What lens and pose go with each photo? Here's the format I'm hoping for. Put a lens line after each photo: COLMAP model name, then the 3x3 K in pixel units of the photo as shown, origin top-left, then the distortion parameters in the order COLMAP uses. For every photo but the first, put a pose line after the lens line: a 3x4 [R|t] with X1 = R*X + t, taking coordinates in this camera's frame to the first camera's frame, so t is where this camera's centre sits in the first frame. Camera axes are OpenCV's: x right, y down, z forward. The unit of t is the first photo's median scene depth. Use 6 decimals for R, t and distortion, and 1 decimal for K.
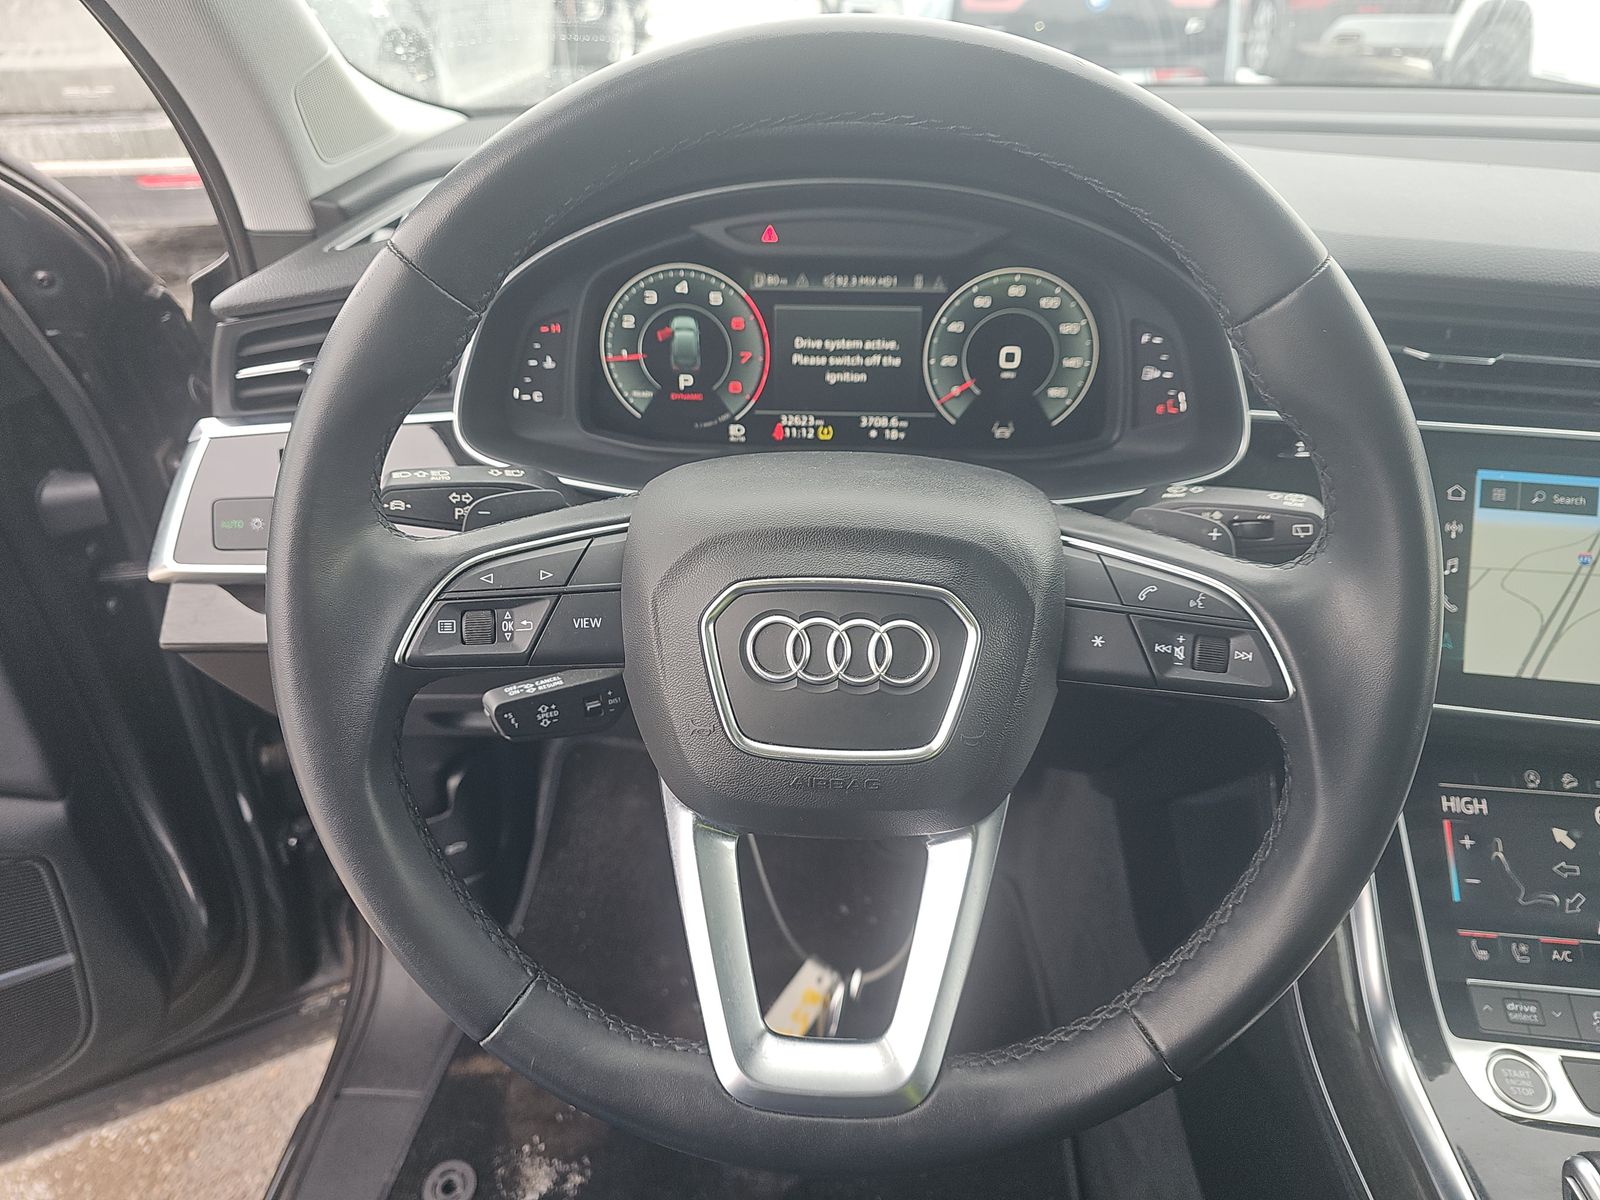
lens RADIAL K [[1042.4, 0, 783.5], [0, 1042.4, 600.8], [0, 0, 1]] dist [0.024069, -0.018071]
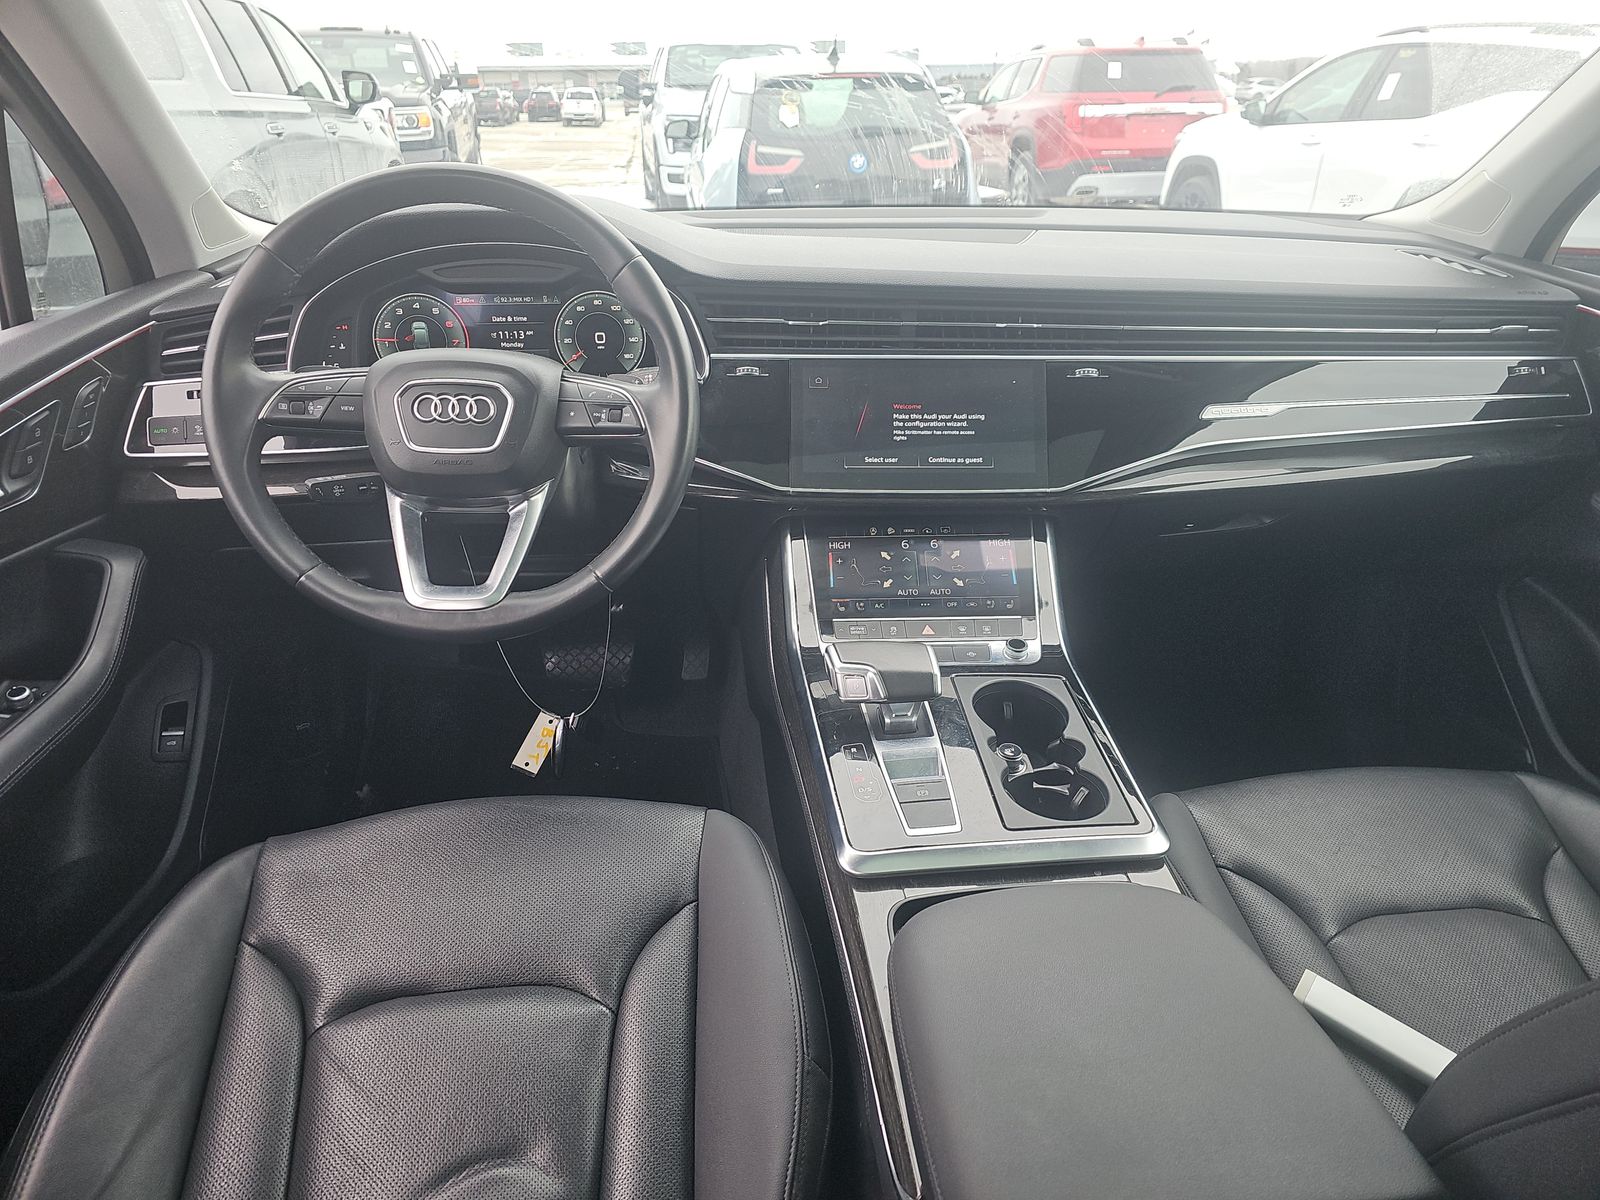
lens RADIAL K [[1042.4, 0, 809.8], [0, 1042.4, 600.4], [0, 0, 1]] dist [0.024069, -0.018071]
pose [[0.986764, -0.067279, 0.147546, 0.301604], [0.085182, 0.989283, -0.118586, 0.531512], [-0.137986, 0.129585, 0.981920, -0.912247]]
